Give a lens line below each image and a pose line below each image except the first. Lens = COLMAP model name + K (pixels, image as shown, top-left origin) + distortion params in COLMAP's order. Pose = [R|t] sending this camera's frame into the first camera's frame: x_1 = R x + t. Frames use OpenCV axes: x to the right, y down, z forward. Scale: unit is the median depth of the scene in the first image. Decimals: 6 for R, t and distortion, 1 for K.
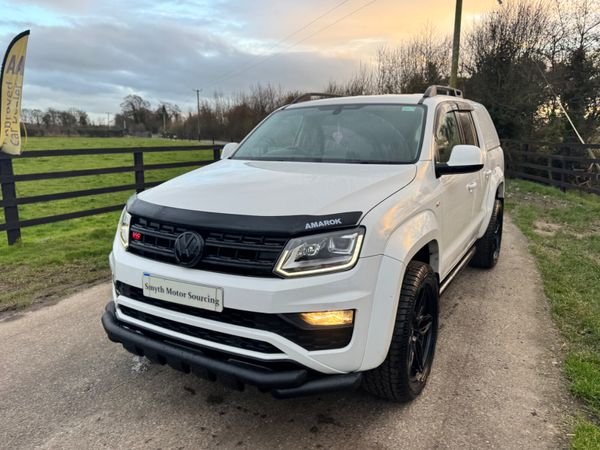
lens RADIAL K [[434.0, 0, 300.0], [0, 434.0, 225.0], [0, 0, 1]] dist [0.072747, -0.087956]
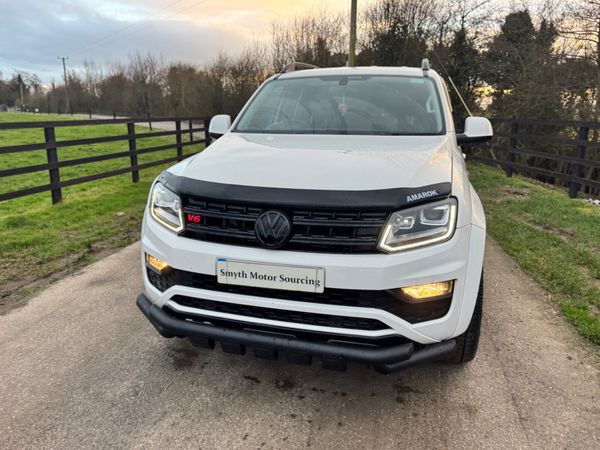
lens RADIAL K [[434.0, 0, 300.0], [0, 434.0, 225.0], [0, 0, 1]] dist [0.072747, -0.087956]
pose [[0.972159, -0.054428, 0.227912, -0.417245], [0.041980, 0.997368, 0.059116, -0.006404], [-0.230530, -0.047902, 0.971885, 0.091598]]
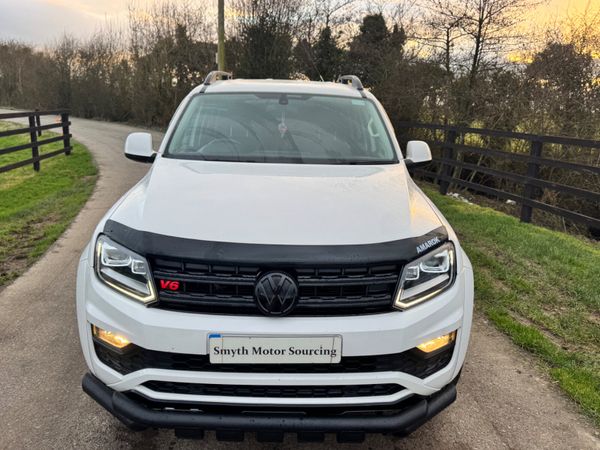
lens RADIAL K [[448.8, 0, 300.0], [0, 448.8, 225.0], [0, 0, 1]] dist [-0.003234, -0.008685]
pose [[0.863000, -0.107360, 0.493665, -0.619242], [0.072455, 0.993360, 0.089368, -0.143085], [-0.499982, -0.041356, 0.865048, 0.281330]]
